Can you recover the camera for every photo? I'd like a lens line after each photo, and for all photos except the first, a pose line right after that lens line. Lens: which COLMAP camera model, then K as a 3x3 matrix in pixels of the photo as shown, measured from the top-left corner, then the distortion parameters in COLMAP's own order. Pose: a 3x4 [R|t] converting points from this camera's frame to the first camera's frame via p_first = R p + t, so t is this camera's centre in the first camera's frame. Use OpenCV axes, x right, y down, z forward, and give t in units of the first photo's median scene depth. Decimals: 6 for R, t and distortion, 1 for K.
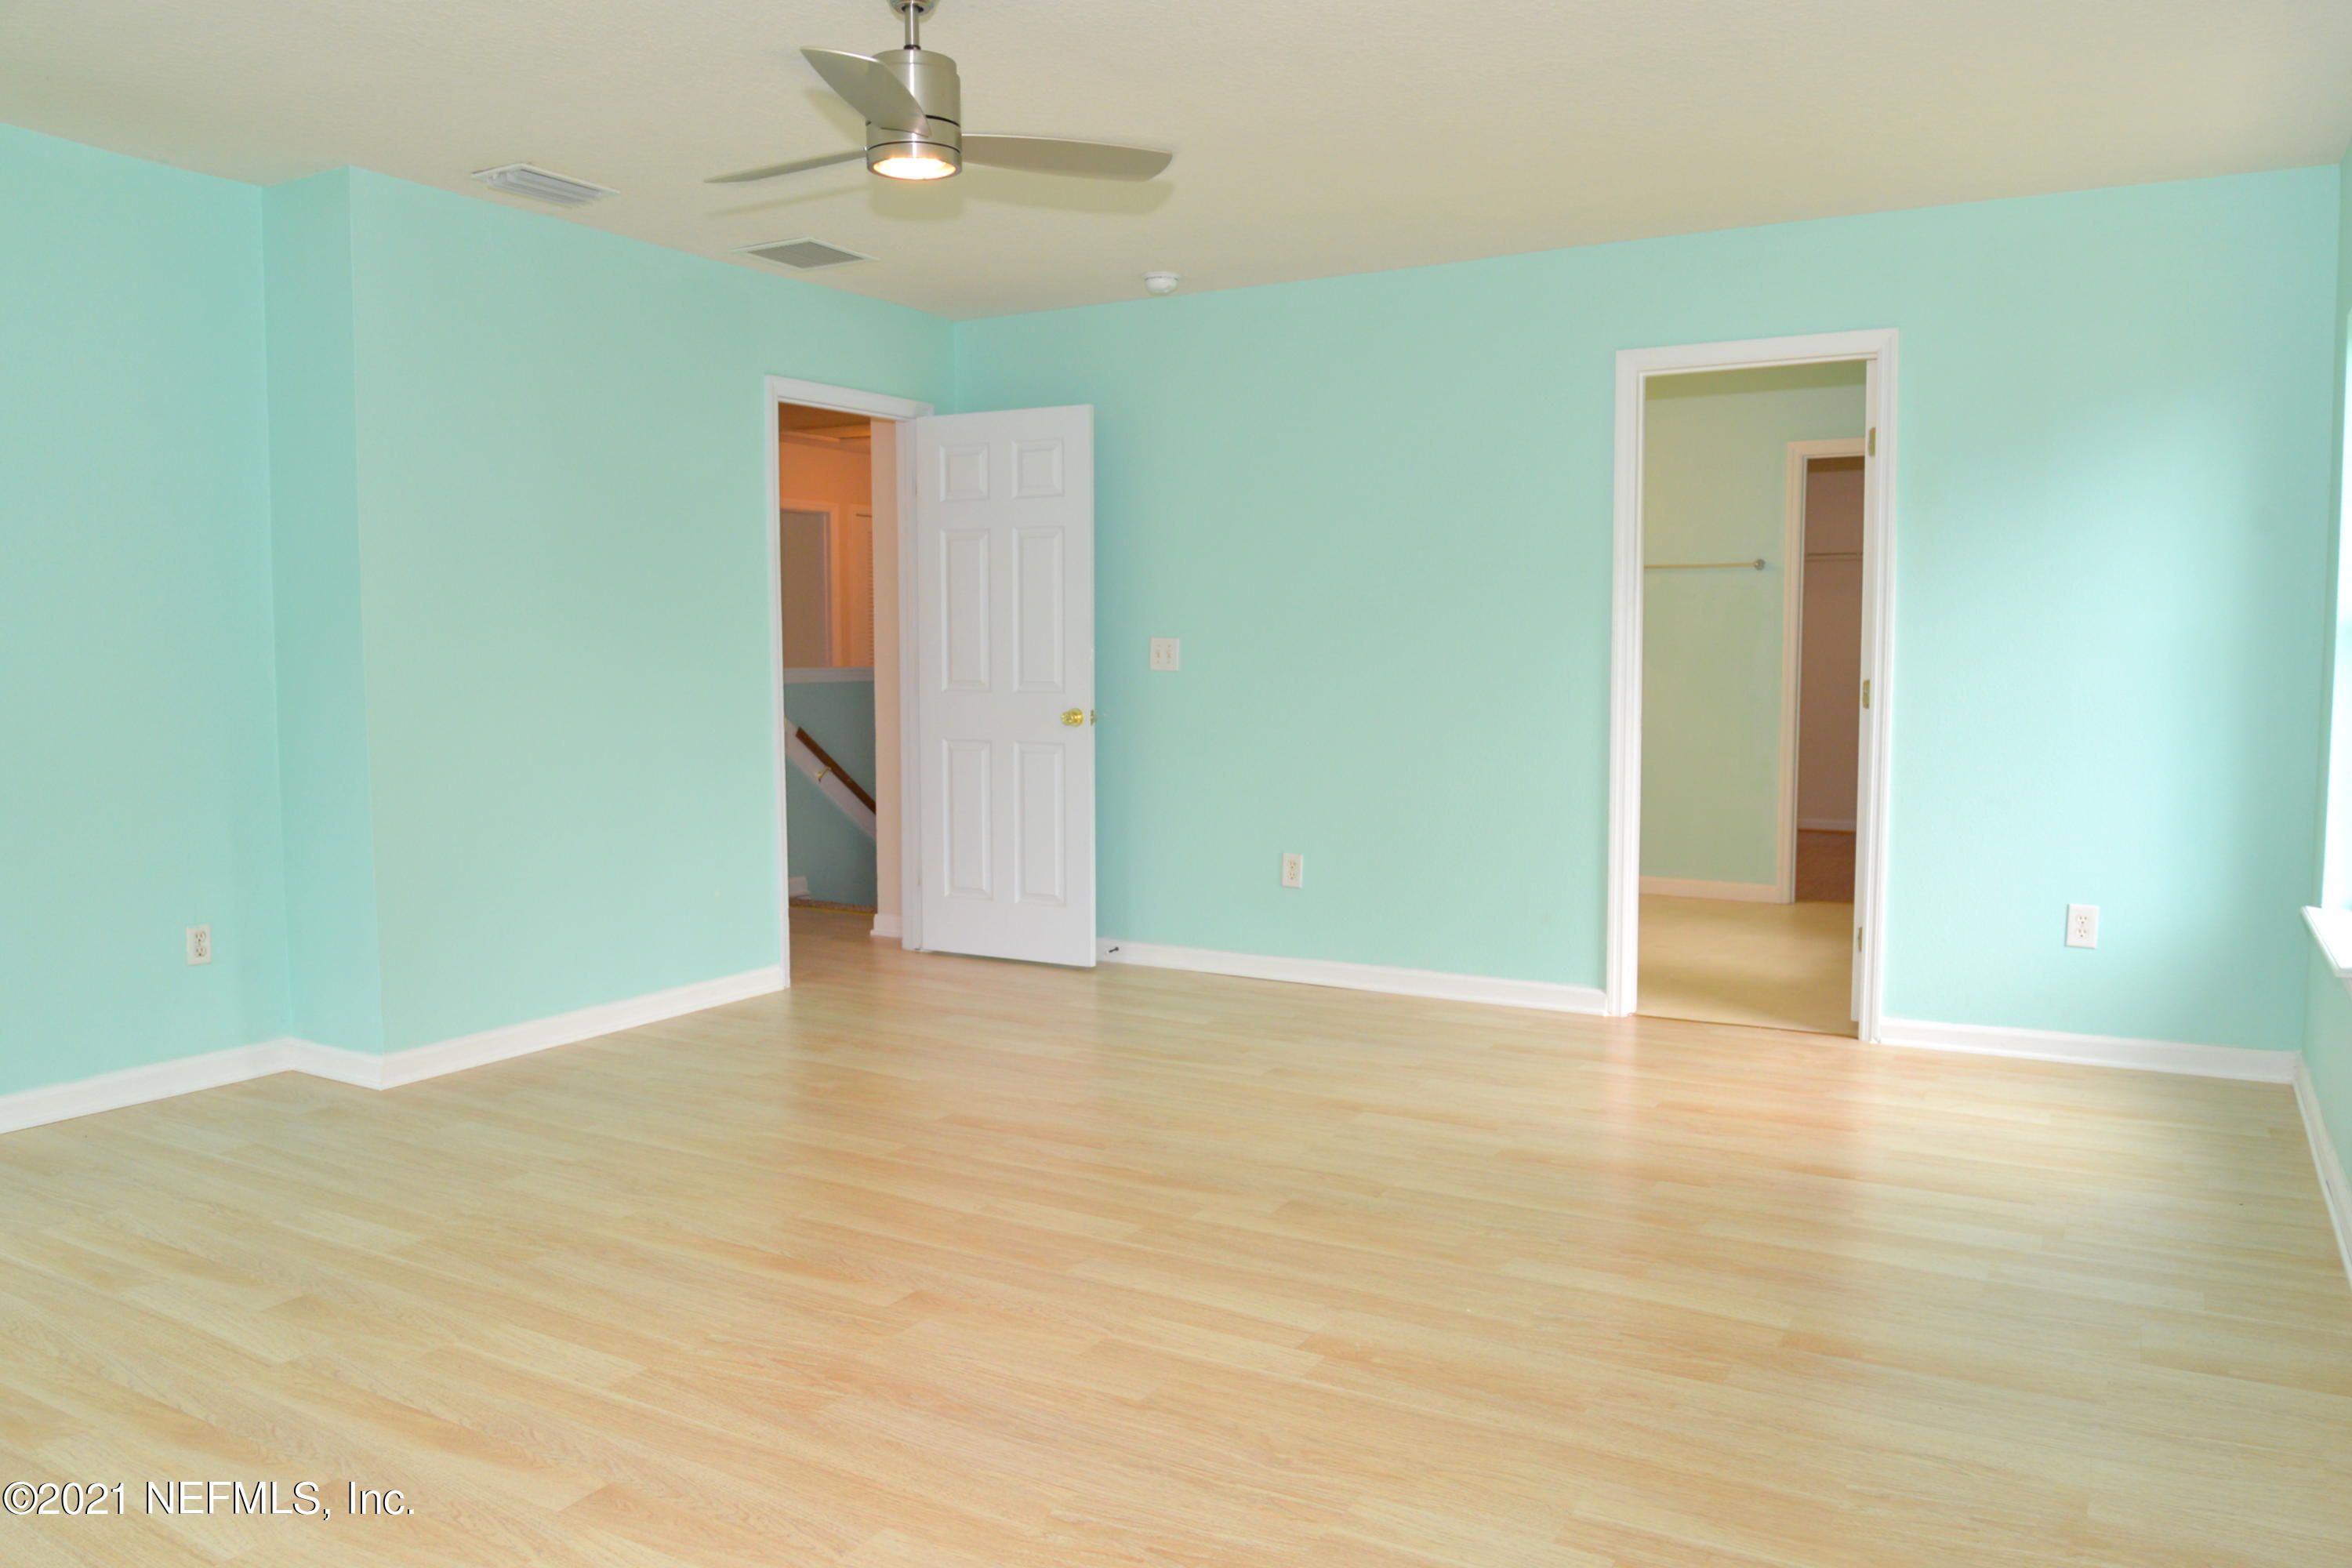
lens RADIAL K [[1582.3, 0, 1177.5], [0, 1582.3, 798.6], [0, 0, 1]] dist [-0.042432, 0.002243]
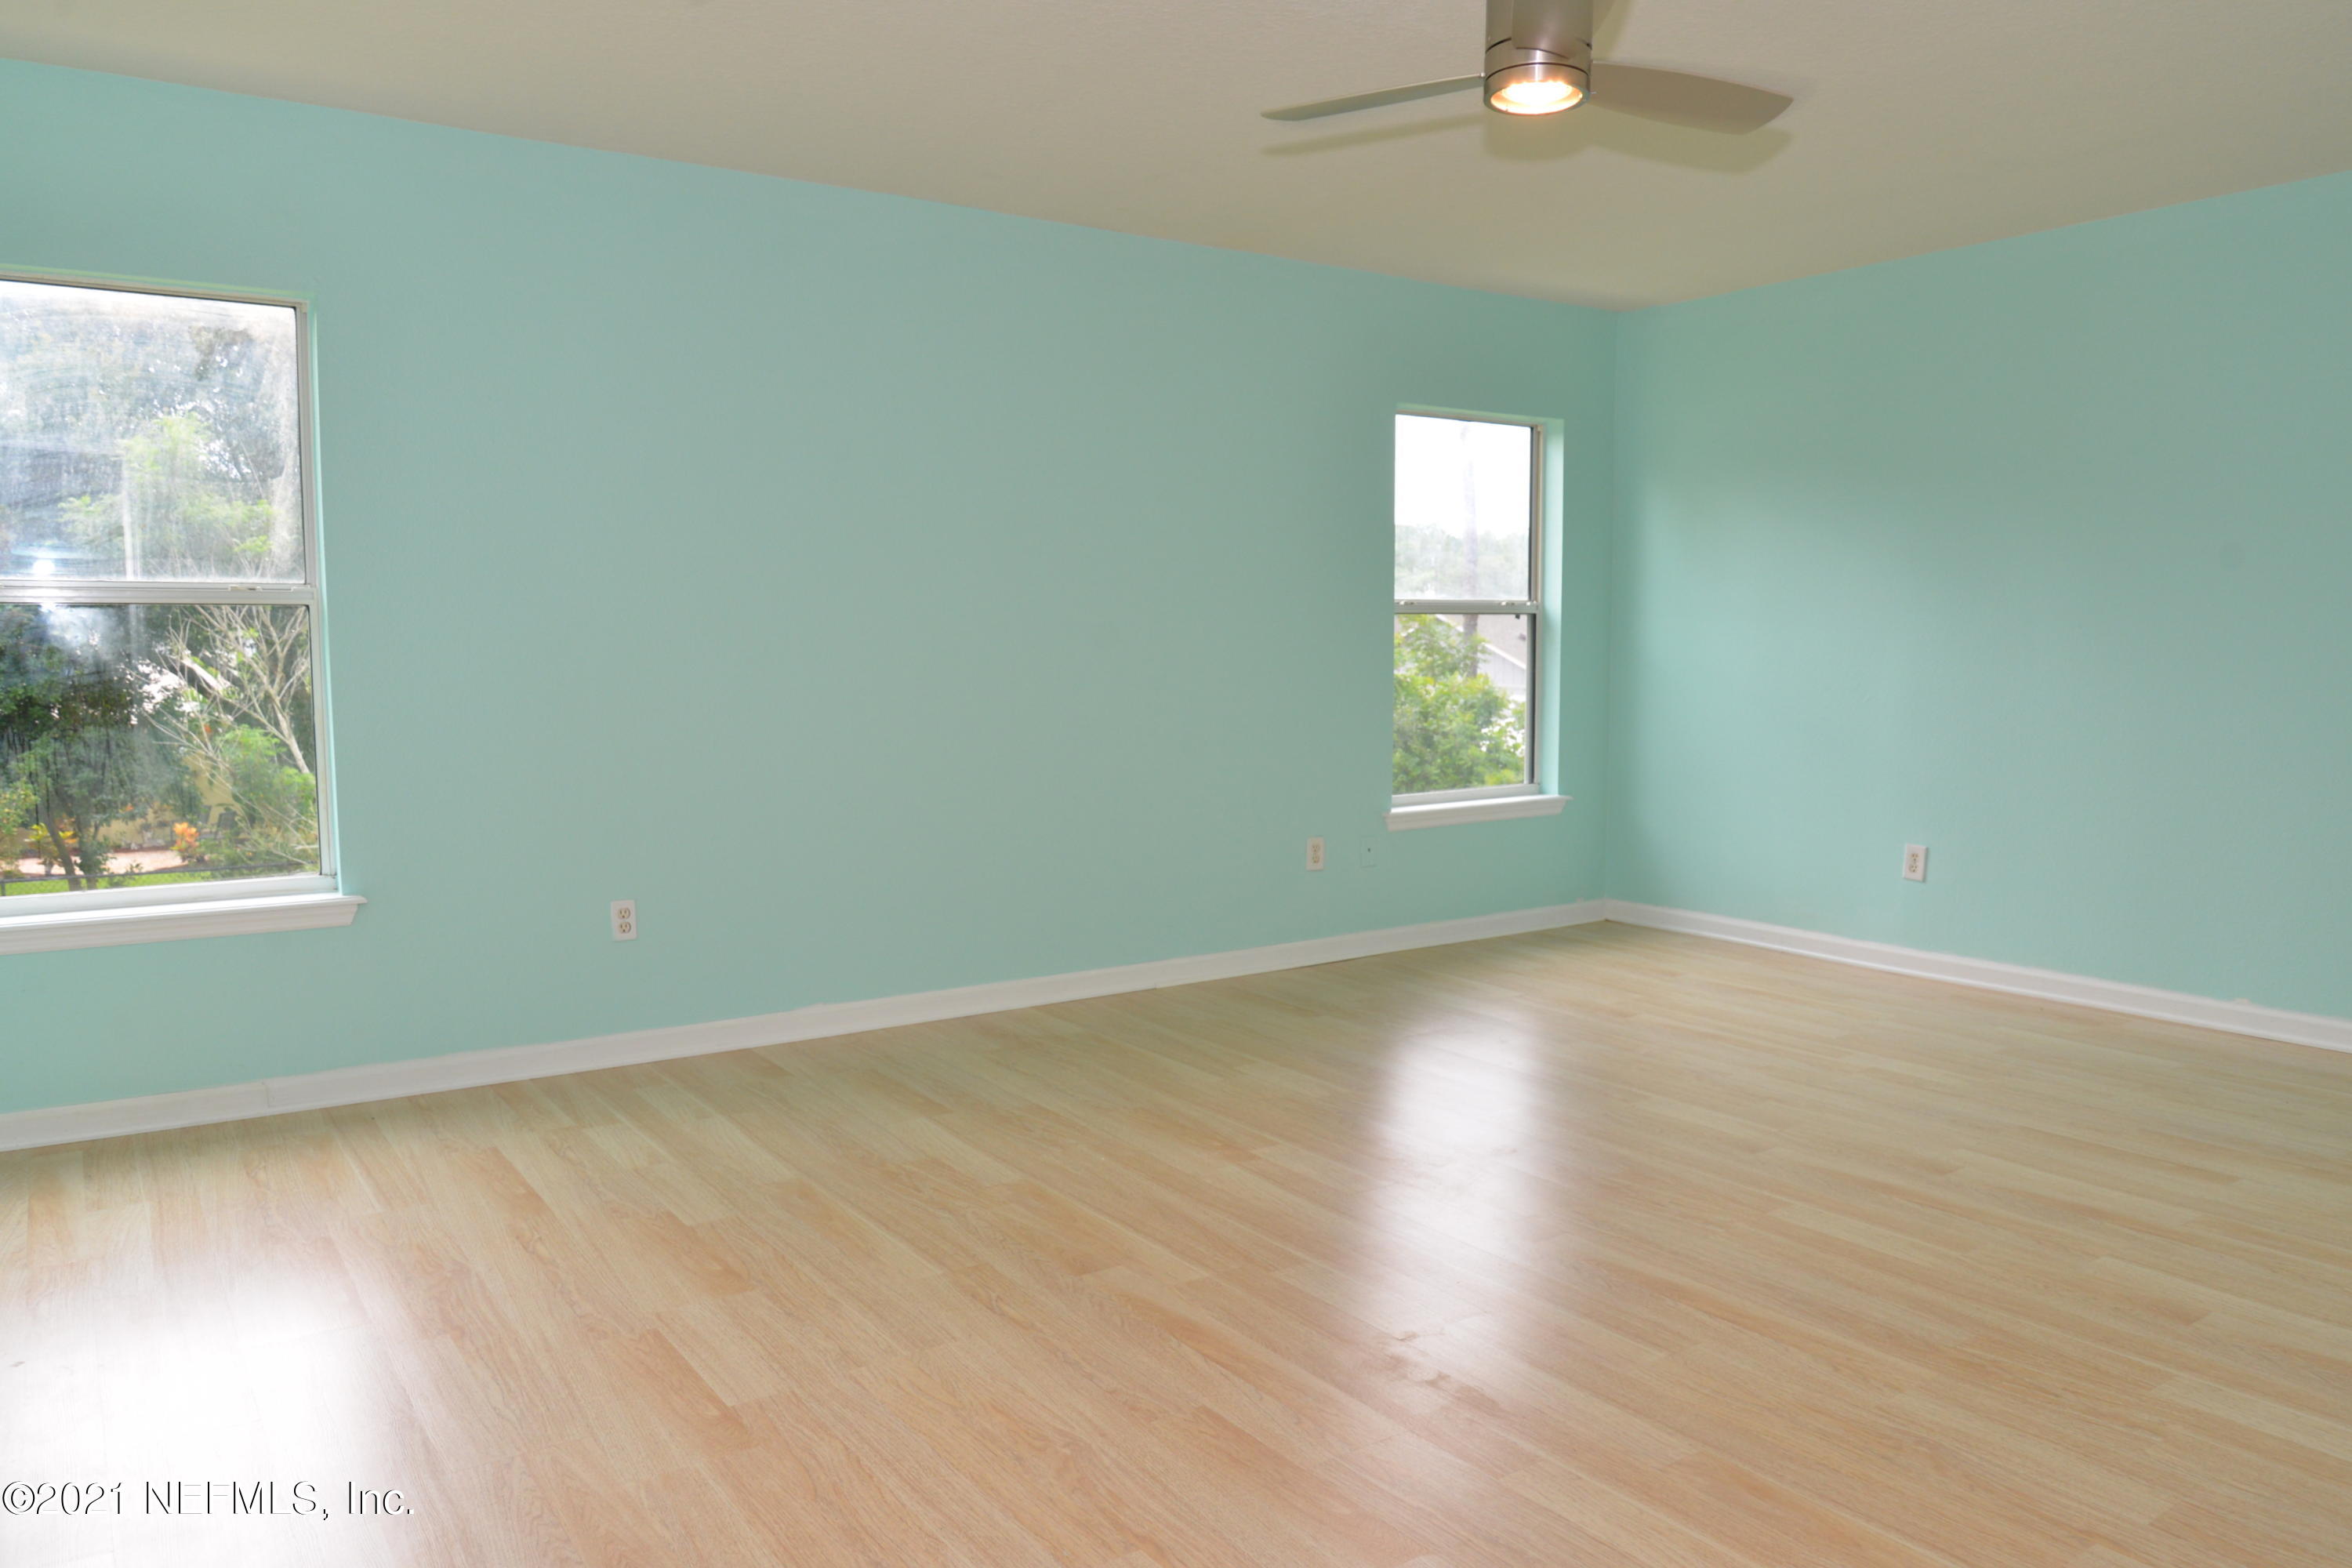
lens RADIAL K [[1615.1, 0, 1174.5], [0, 1615.1, 799.8], [0, 0, 1]] dist [-0.047835, -0.001042]
pose [[-0.895606, -0.043170, 0.442749, -0.406097], [0.044608, 0.981548, 0.185940, -0.184643], [-0.442606, 0.186279, -0.877154, 1.967765]]
